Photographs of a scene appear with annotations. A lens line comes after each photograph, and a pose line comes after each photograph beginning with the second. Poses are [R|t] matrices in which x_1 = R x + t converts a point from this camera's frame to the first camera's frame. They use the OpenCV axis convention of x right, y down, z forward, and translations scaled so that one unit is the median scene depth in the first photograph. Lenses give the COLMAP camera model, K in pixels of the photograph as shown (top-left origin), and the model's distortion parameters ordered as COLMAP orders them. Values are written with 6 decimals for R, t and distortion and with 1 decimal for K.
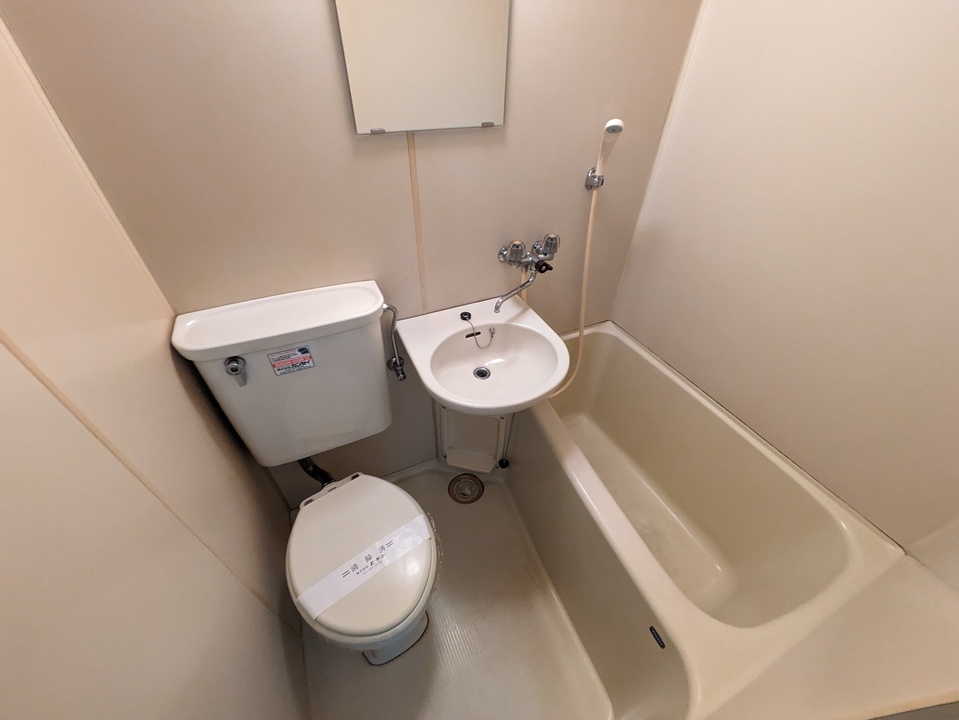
lens RADIAL K [[382.8, 0, 481.3], [0, 382.8, 361.2], [0, 0, 1]] dist [0.003800, -0.000454]
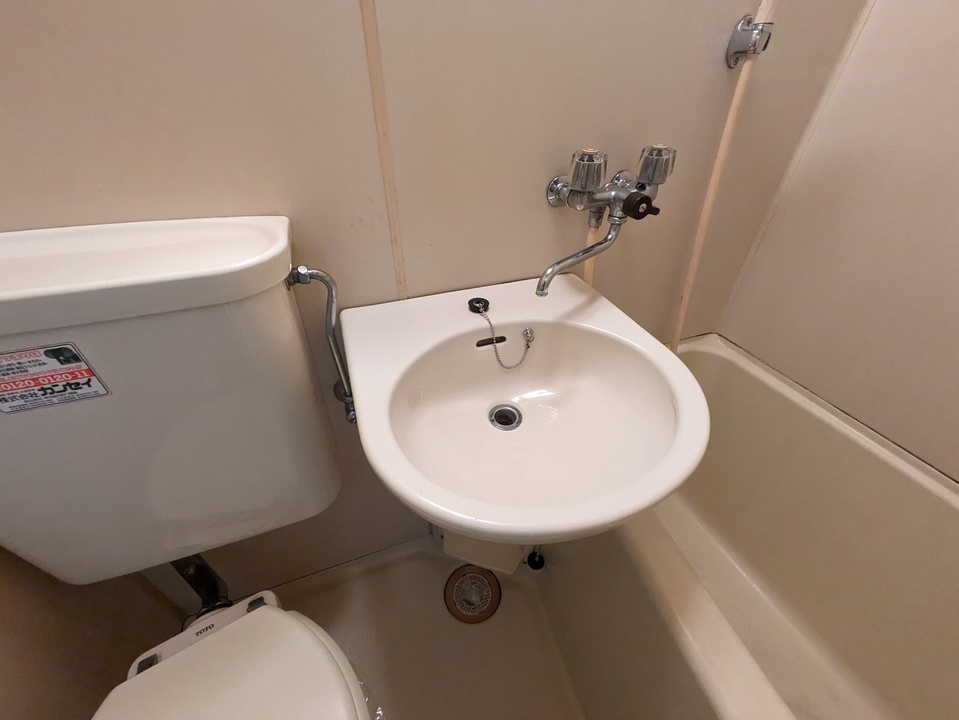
lens RADIAL K [[382.8, 0, 480.3], [0, 382.8, 361.2], [0, 0, 1]] dist [0.003800, -0.000454]
pose [[0.996662, 0.041345, -0.070392, 0.001432], [-0.045022, 0.997658, -0.051486, -0.015792], [0.068099, 0.054483, 0.996190, 0.491451]]
